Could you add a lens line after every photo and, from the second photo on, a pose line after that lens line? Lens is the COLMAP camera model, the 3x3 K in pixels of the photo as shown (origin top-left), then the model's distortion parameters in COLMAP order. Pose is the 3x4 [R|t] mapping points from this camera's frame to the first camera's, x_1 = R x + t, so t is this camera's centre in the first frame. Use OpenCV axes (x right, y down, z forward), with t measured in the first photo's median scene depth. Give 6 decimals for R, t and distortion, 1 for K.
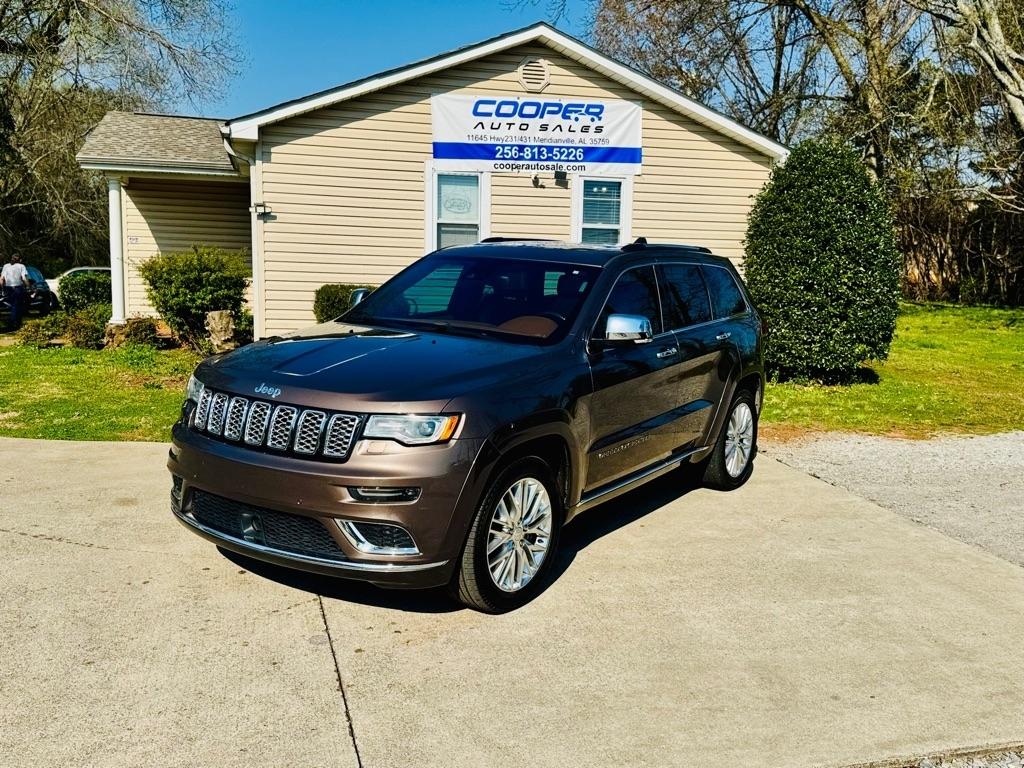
lens RADIAL K [[983.6, 0, 512.0], [0, 983.6, 384.0], [0, 0, 1]] dist [0.213606, -0.470063]
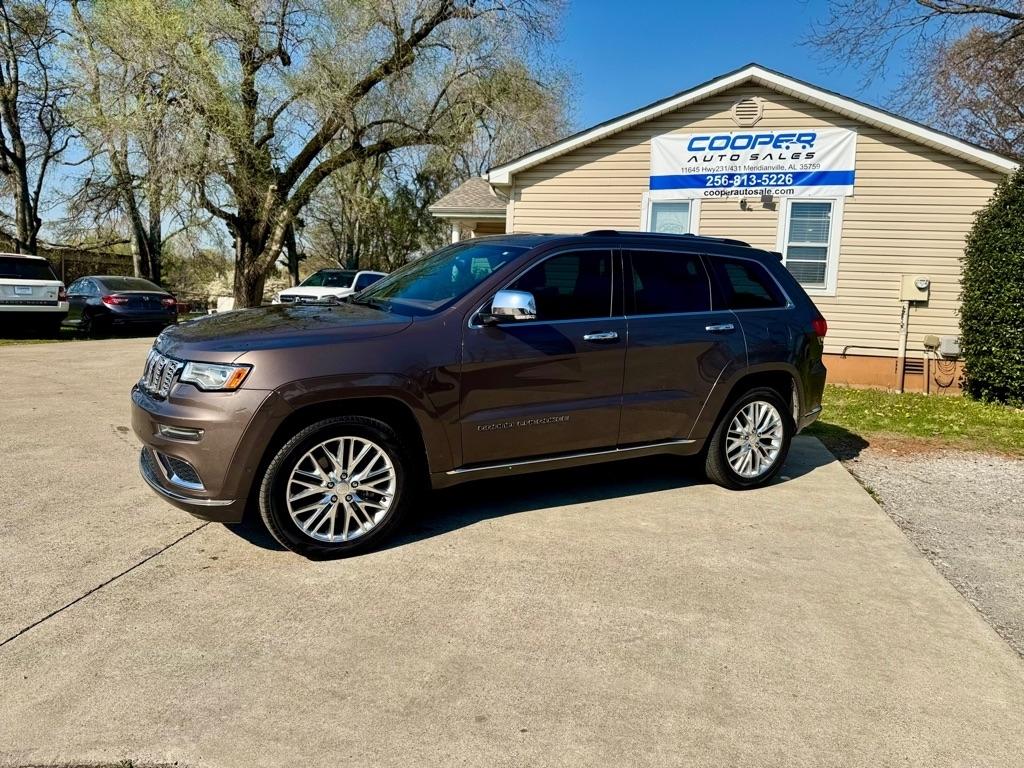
lens RADIAL K [[735.3, 0, 506.0], [0, 735.3, 382.8], [0, 0, 1]] dist [0.075150, -0.107937]
pose [[0.883839, 0.069389, -0.462616, 0.191336], [-0.072831, 0.997290, 0.010441, 0.006616], [0.462087, 0.024464, 0.886497, 0.140317]]
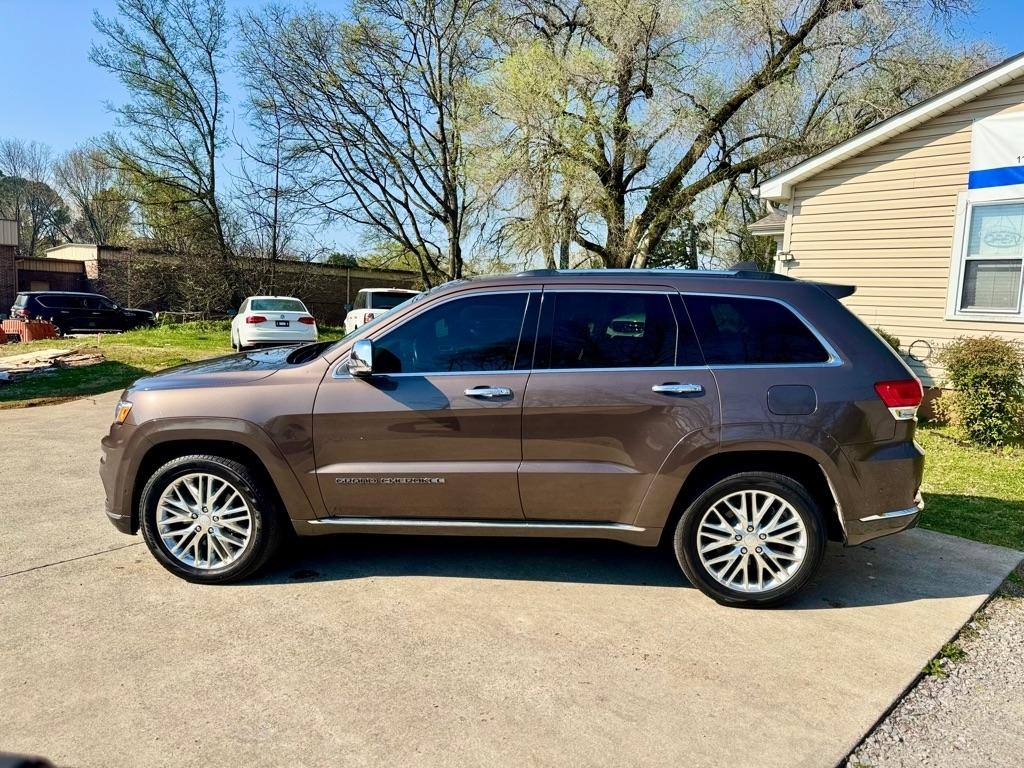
lens RADIAL K [[735.3, 0, 506.0], [0, 735.3, 382.8], [0, 0, 1]] dist [0.075150, -0.107937]
pose [[0.456341, 0.095466, -0.884669, 0.336254], [-0.121816, 0.991570, 0.044165, -0.032019], [0.881427, 0.087612, 0.464123, 0.330369]]
